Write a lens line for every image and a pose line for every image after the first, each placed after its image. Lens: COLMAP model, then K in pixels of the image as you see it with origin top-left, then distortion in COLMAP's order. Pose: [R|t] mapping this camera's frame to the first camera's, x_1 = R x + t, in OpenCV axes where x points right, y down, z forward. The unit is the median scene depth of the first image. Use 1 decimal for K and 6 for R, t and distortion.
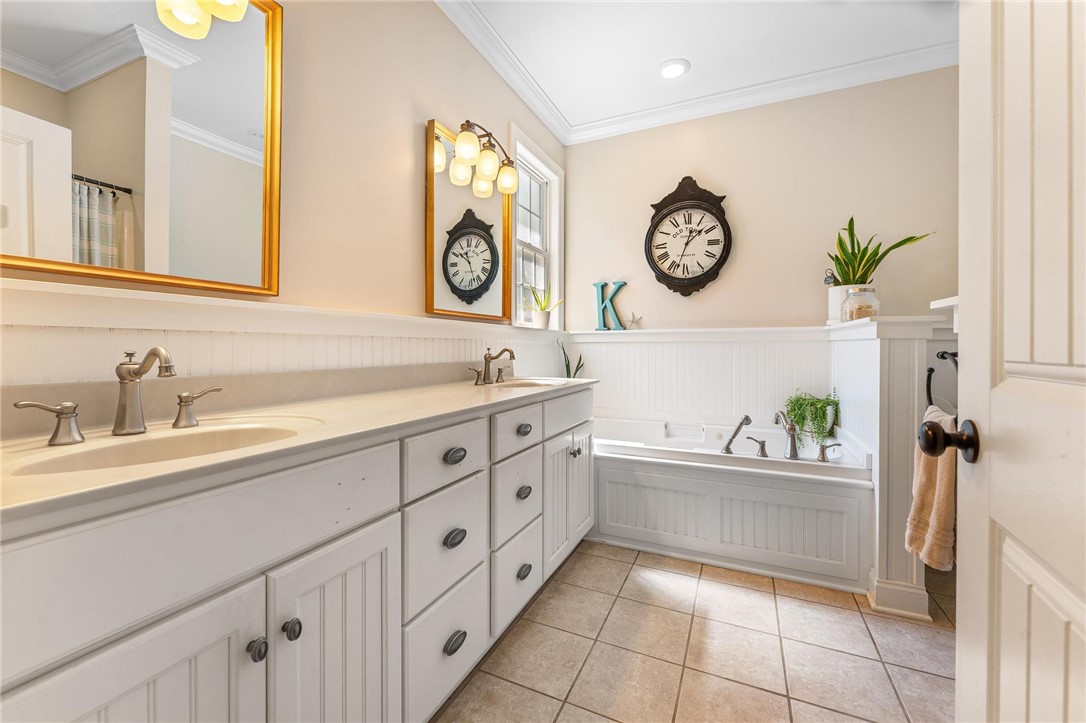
lens RADIAL K [[433.6, 0, 553.1], [0, 433.6, 347.4], [0, 0, 1]] dist [-0.002721, 0.000265]
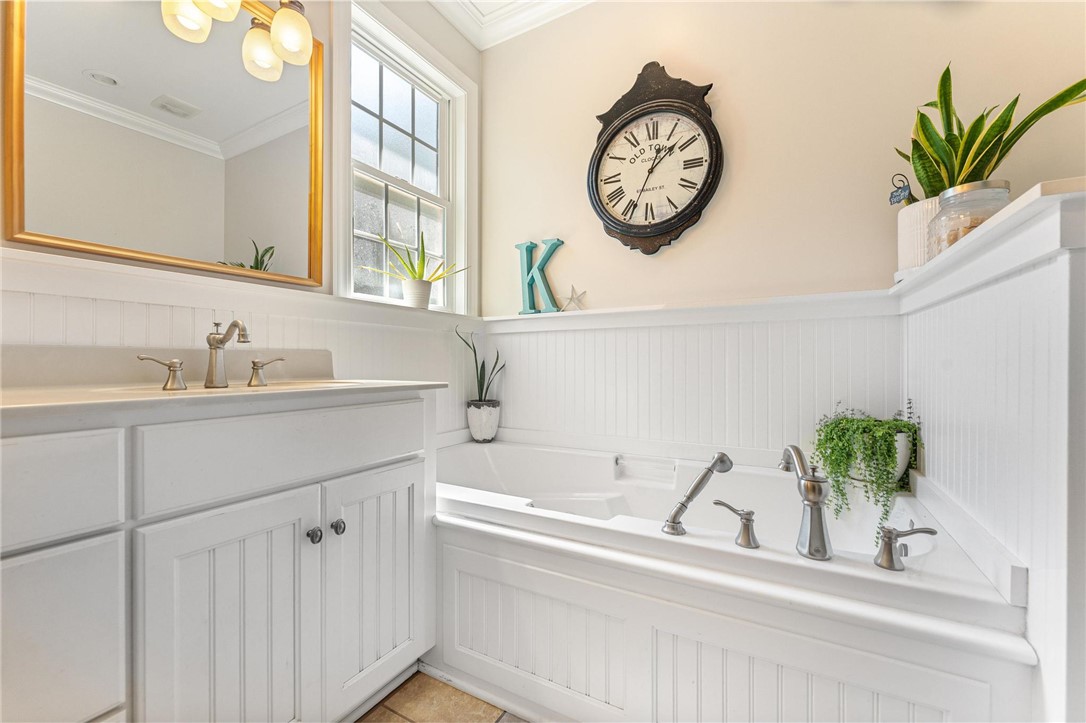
lens RADIAL K [[433.6, 0, 540.3], [0, 433.6, 364.8], [0, 0, 1]] dist [-0.002721, 0.000265]
pose [[0.993373, -0.005758, -0.114790, 0.224164], [0.006356, 0.999968, 0.004843, 0.039029], [0.114759, -0.005540, 0.993378, 0.363741]]
